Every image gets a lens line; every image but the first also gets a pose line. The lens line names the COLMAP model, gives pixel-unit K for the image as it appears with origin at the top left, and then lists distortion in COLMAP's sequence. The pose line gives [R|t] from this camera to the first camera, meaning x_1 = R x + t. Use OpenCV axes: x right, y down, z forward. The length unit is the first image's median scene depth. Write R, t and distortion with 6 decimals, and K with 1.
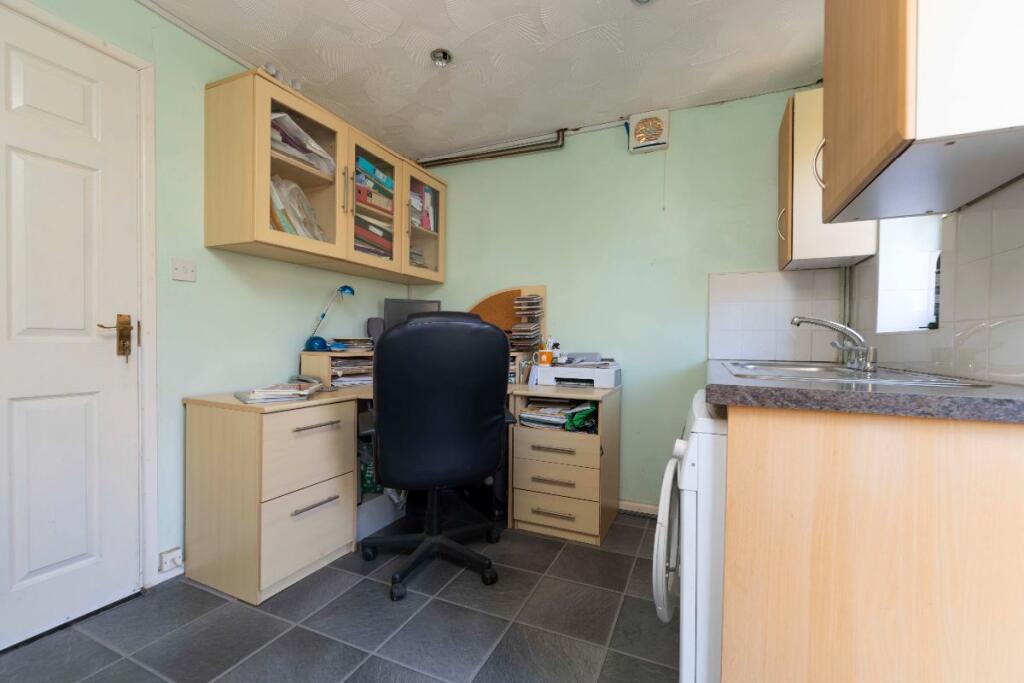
lens RADIAL K [[437.5, 0, 512.0], [0, 437.5, 341.5], [0, 0, 1]] dist [-0.000386, -0.000015]
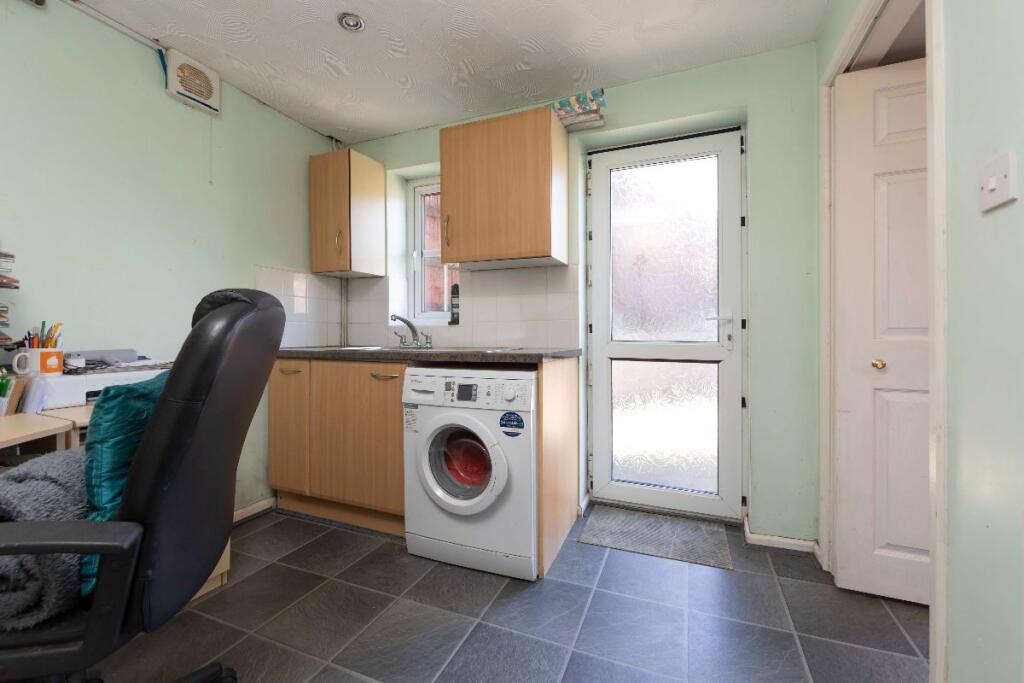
lens RADIAL K [[425.3, 0, 513.8], [0, 425.3, 324.2], [0, 0, 1]] dist [0.000181, 0.000043]
pose [[-0.022806, 0.010731, 0.999682, -0.524530], [0.003845, 0.999936, -0.010646, -0.004623], [-0.999733, 0.003601, -0.022846, 0.410962]]
